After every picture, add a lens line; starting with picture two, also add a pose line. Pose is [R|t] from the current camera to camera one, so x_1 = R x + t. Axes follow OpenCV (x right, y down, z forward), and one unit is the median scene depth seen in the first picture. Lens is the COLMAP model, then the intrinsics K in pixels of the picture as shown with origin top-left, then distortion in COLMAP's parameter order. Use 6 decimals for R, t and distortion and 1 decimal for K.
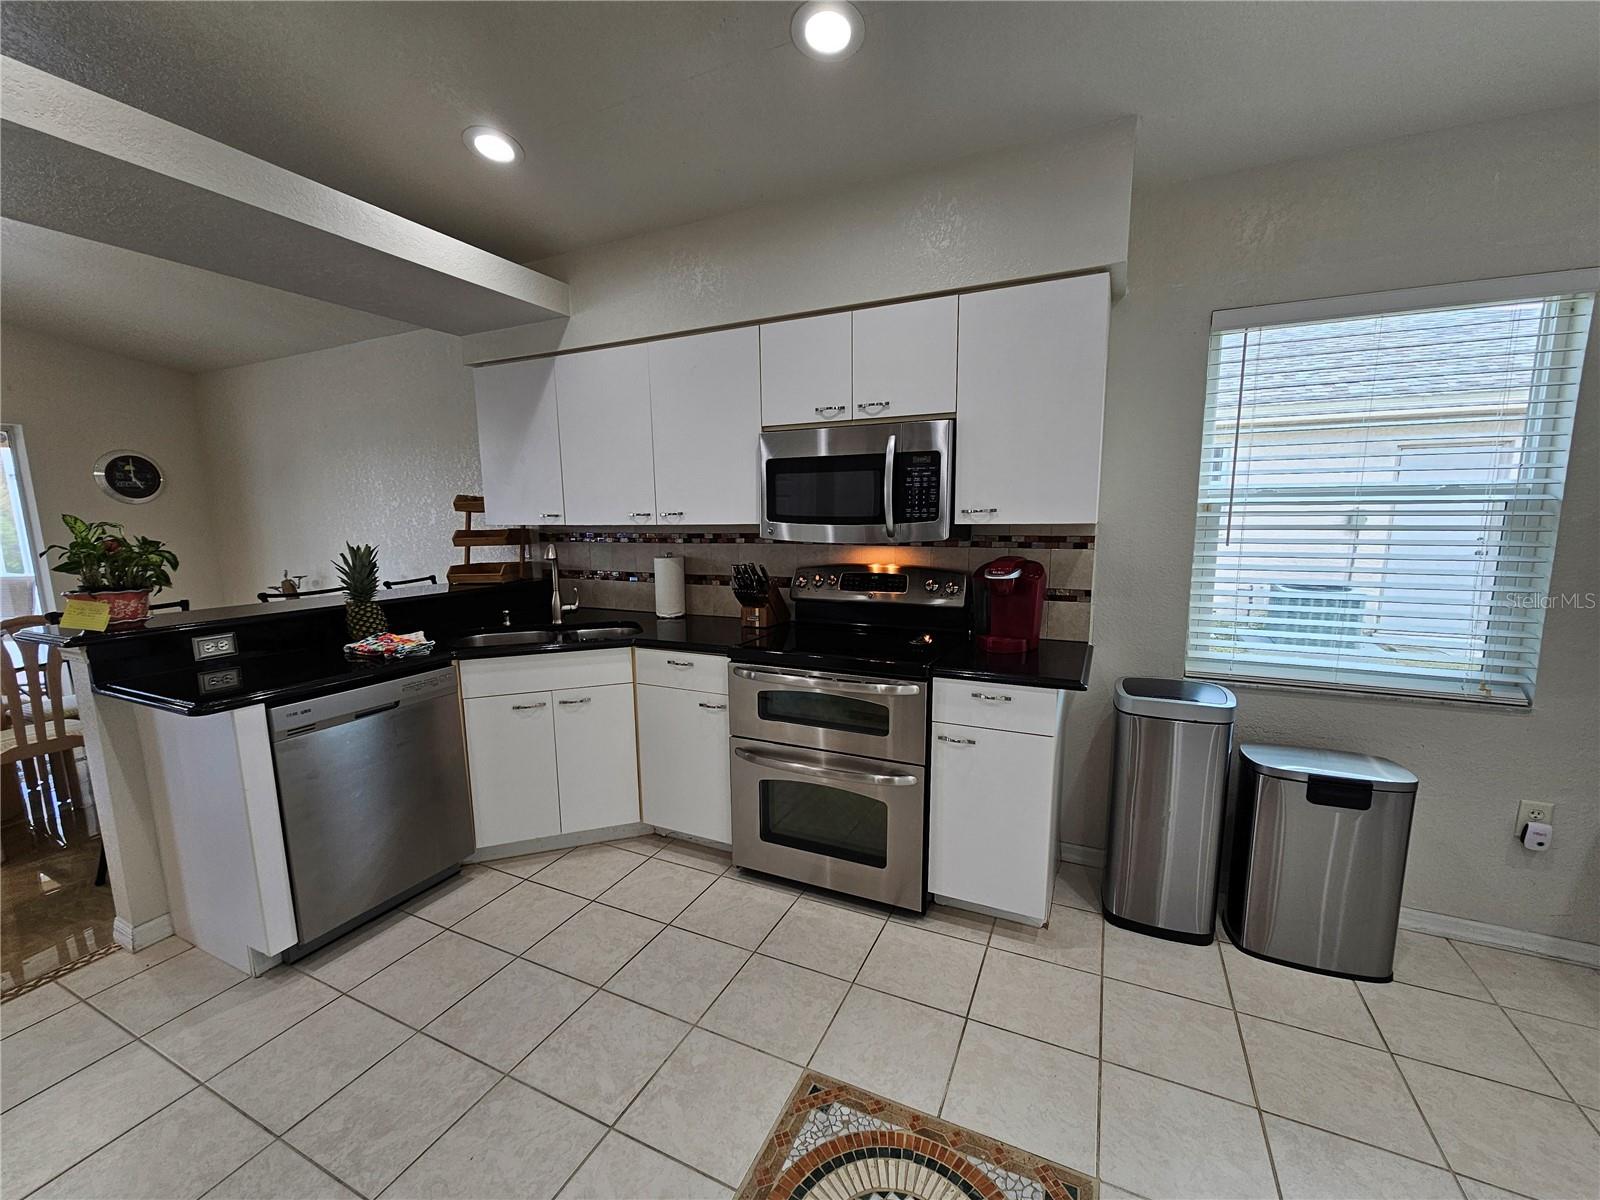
lens RADIAL K [[658.1, 0, 797.1], [0, 658.1, 612.2], [0, 0, 1]] dist [-0.002433, -0.000307]
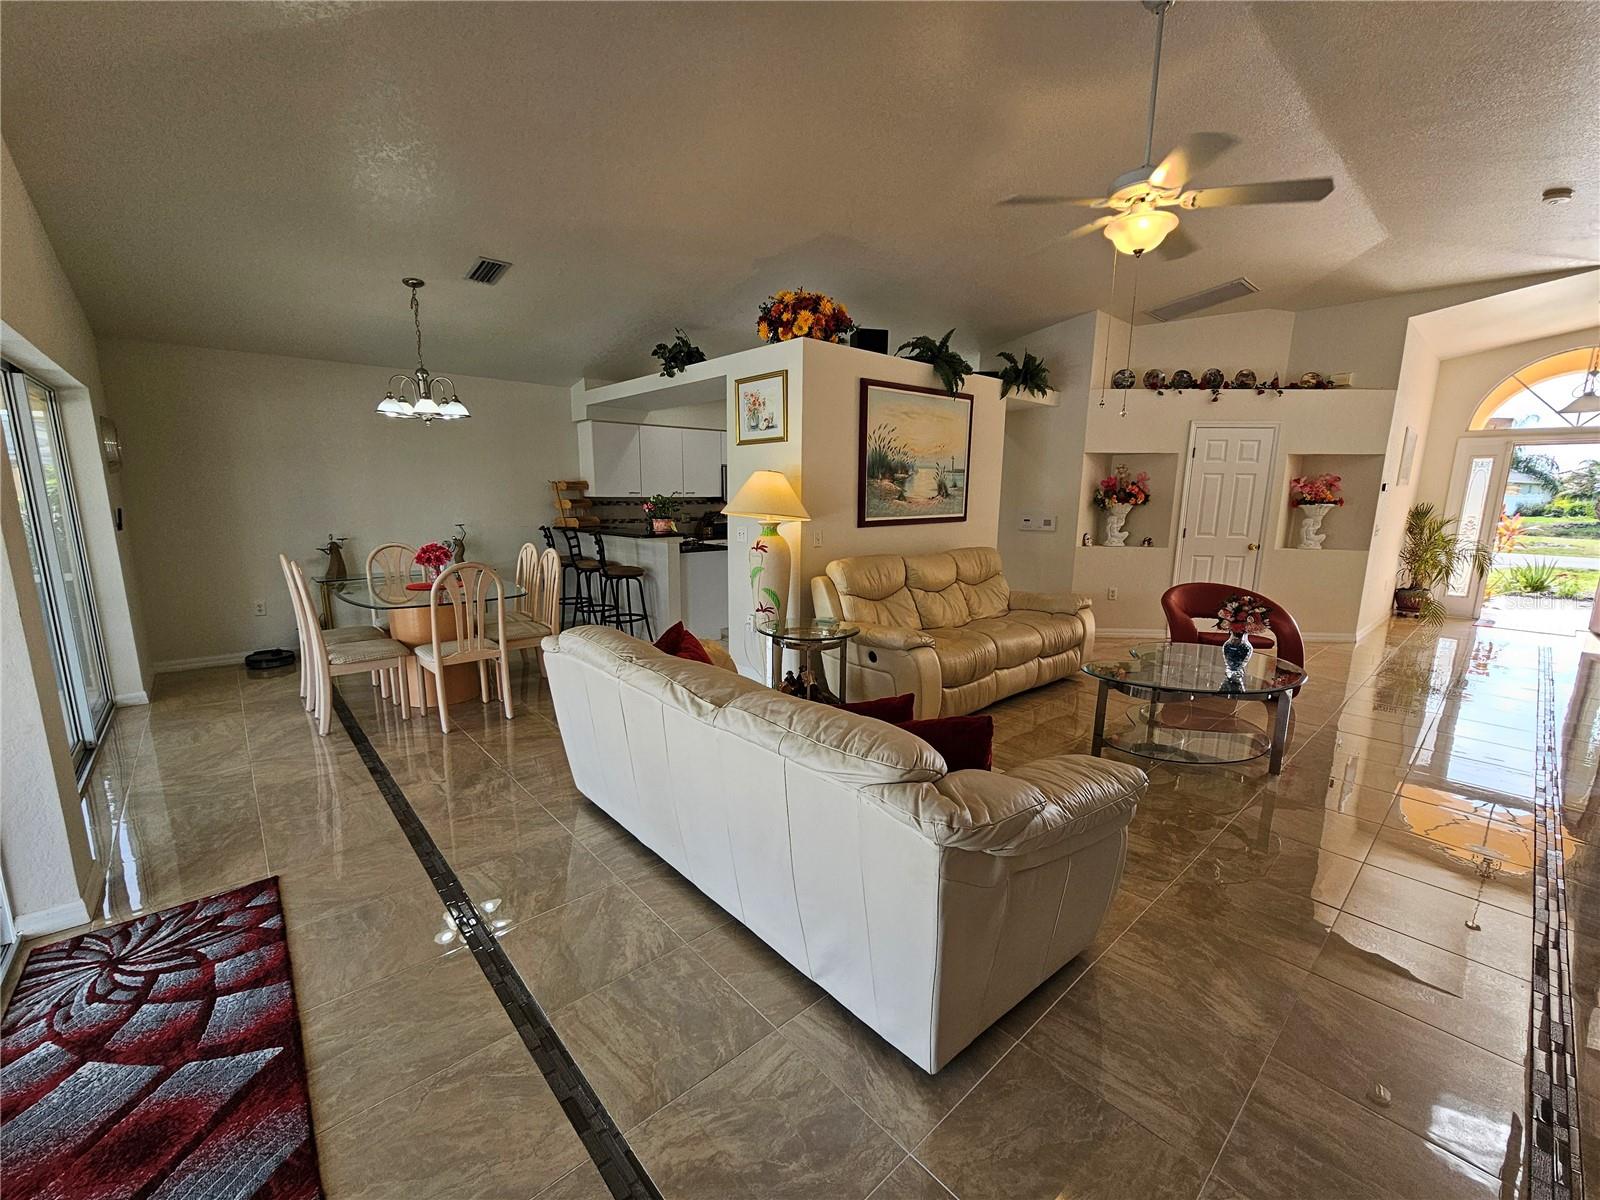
lens RADIAL K [[654.5, 0, 798.0], [0, 654.5, 613.2], [0, 0, 1]] dist [-0.006589, 0.004673]
pose [[0.386561, -0.156253, 0.908931, -2.794297], [0.127697, 0.985119, 0.115042, 0.091677], [-0.913380, 0.071597, 0.400762, -0.482549]]
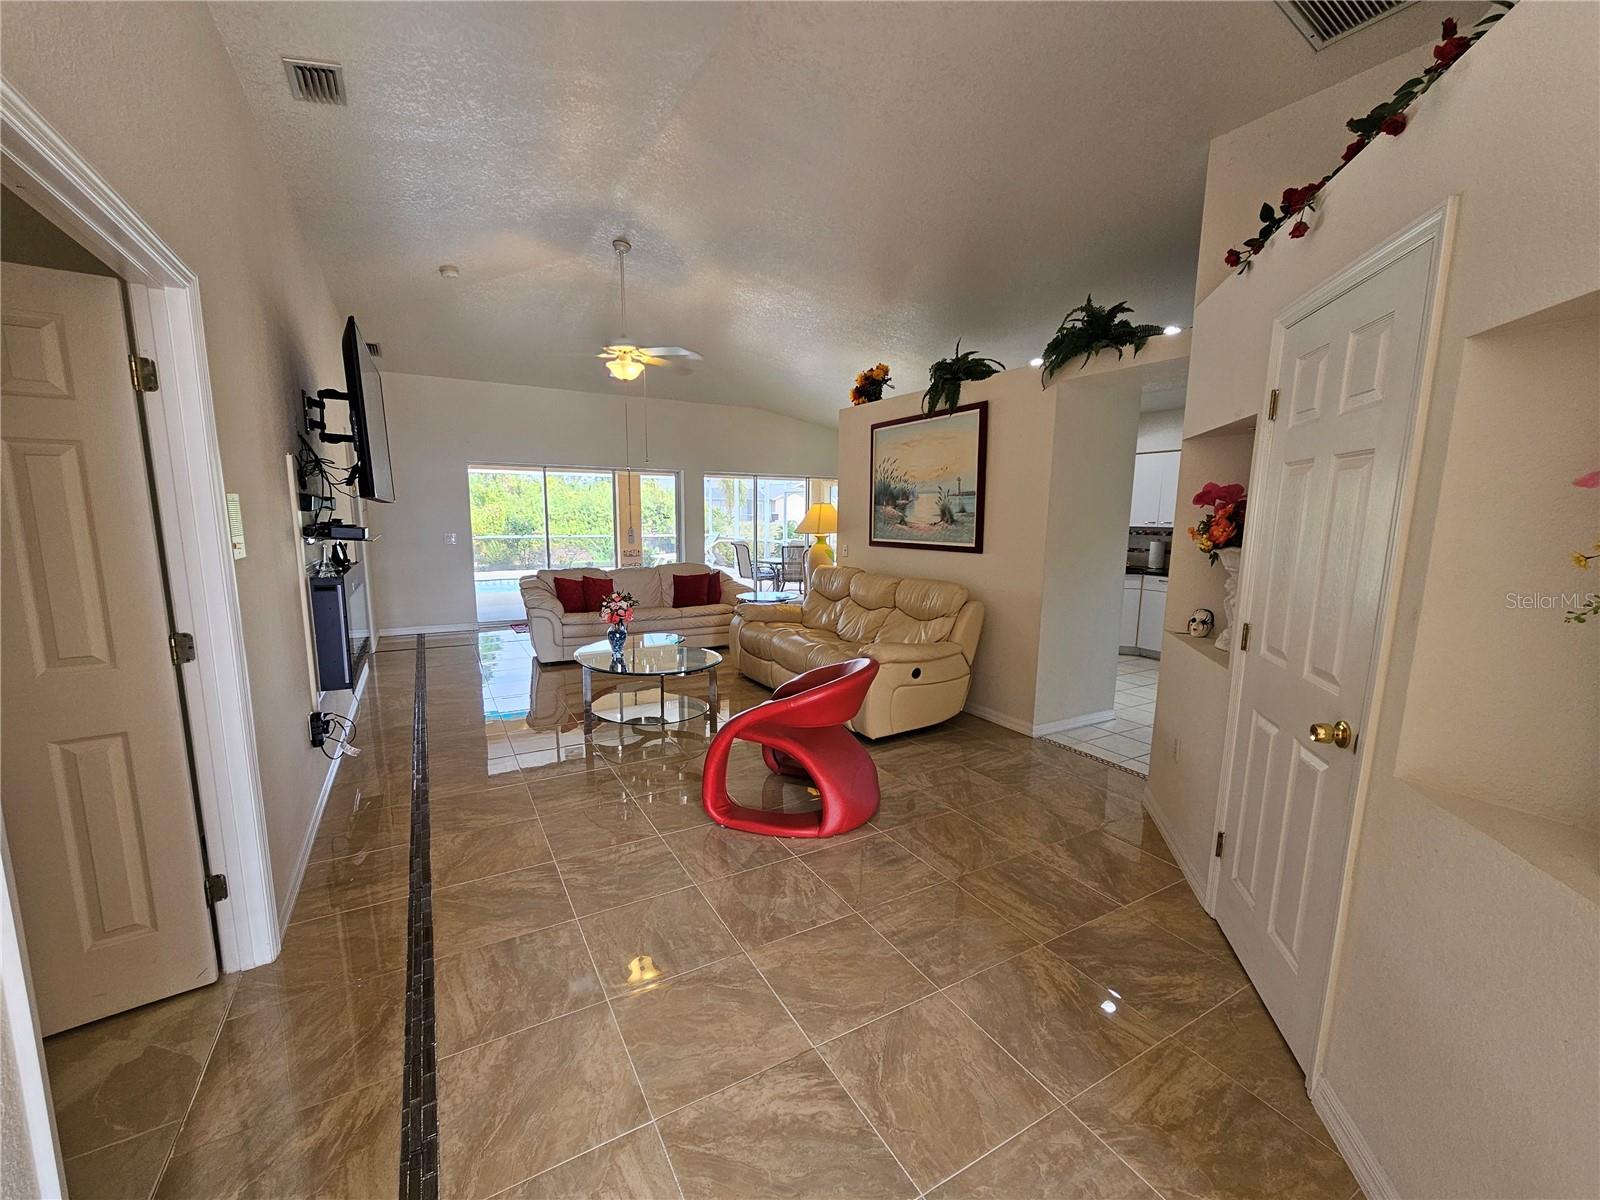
lens RADIAL K [[653.3, 0, 797.7], [0, 653.3, 612.9], [0, 0, 1]] dist [-0.002950, -0.000561]
pose [[0.820877, 0.107849, -0.560829, 0.088791], [-0.106768, 0.993674, 0.034812, 0.265971], [0.561036, 0.031303, 0.827199, -1.907305]]
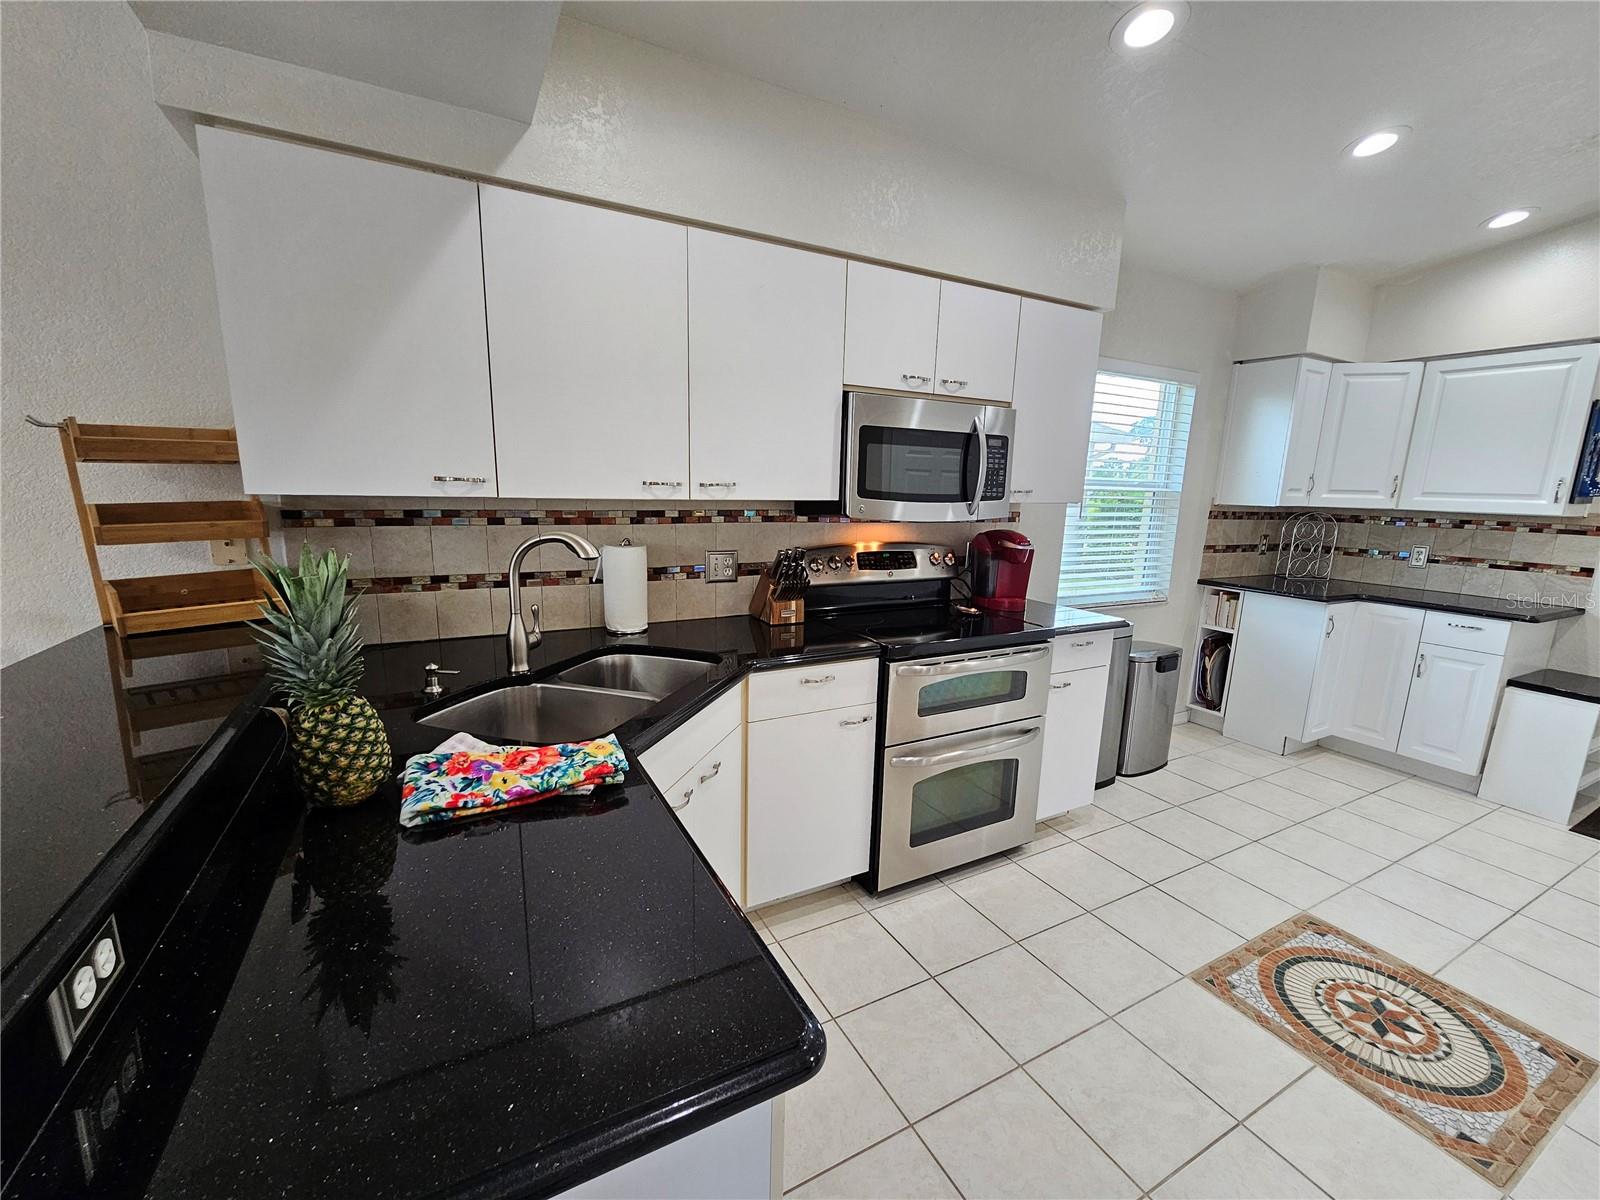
lens RADIAL K [[657.7, 0, 801.4], [0, 657.7, 615.4], [0, 0, 1]] dist [-0.008410, 0.004869]
pose [[0.591339, -0.135029, 0.795038, -0.805263], [0.090138, 0.990771, 0.101229, -0.079863], [-0.801370, 0.011803, 0.598053, 0.551644]]
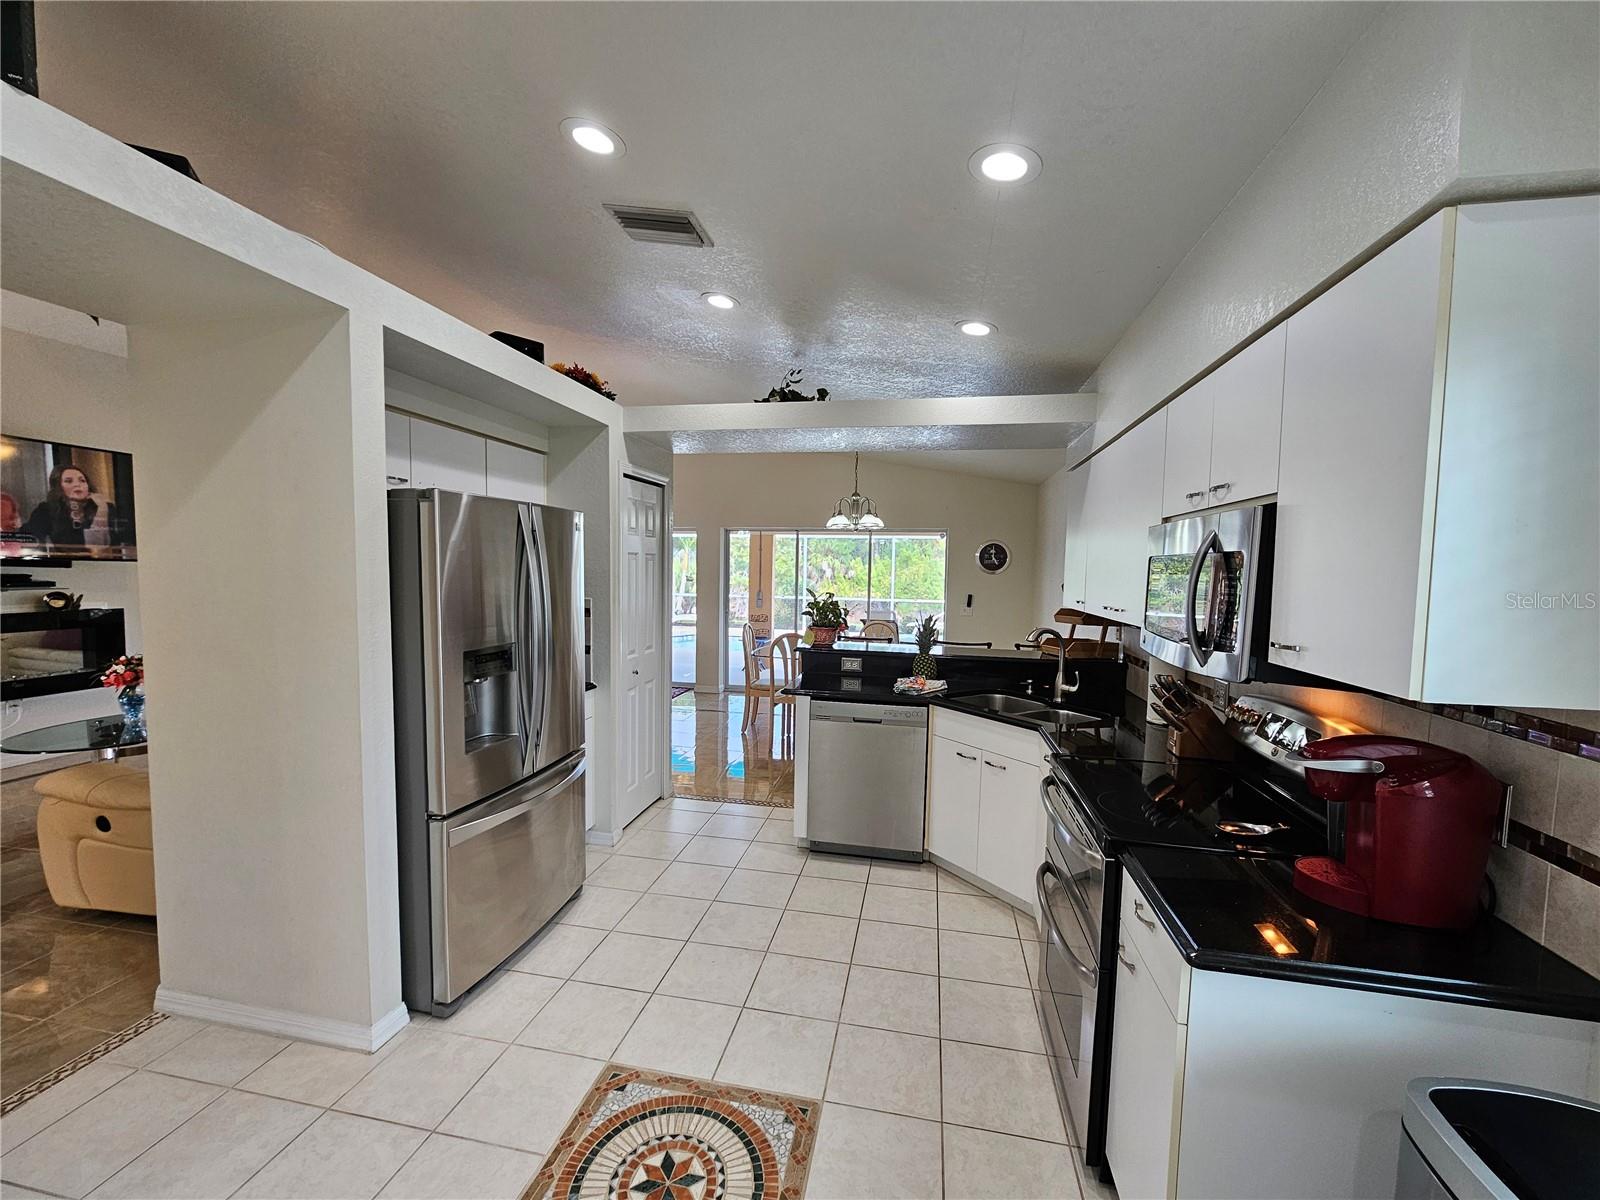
lens RADIAL K [[653.3, 0, 797.7], [0, 653.3, 612.9], [0, 0, 1]] dist [-0.002950, -0.000561]
pose [[0.243021, 0.083185, -0.966448, 0.673134], [-0.167953, 0.984877, 0.042538, -0.119563], [0.955370, 0.151980, 0.253317, 0.354653]]
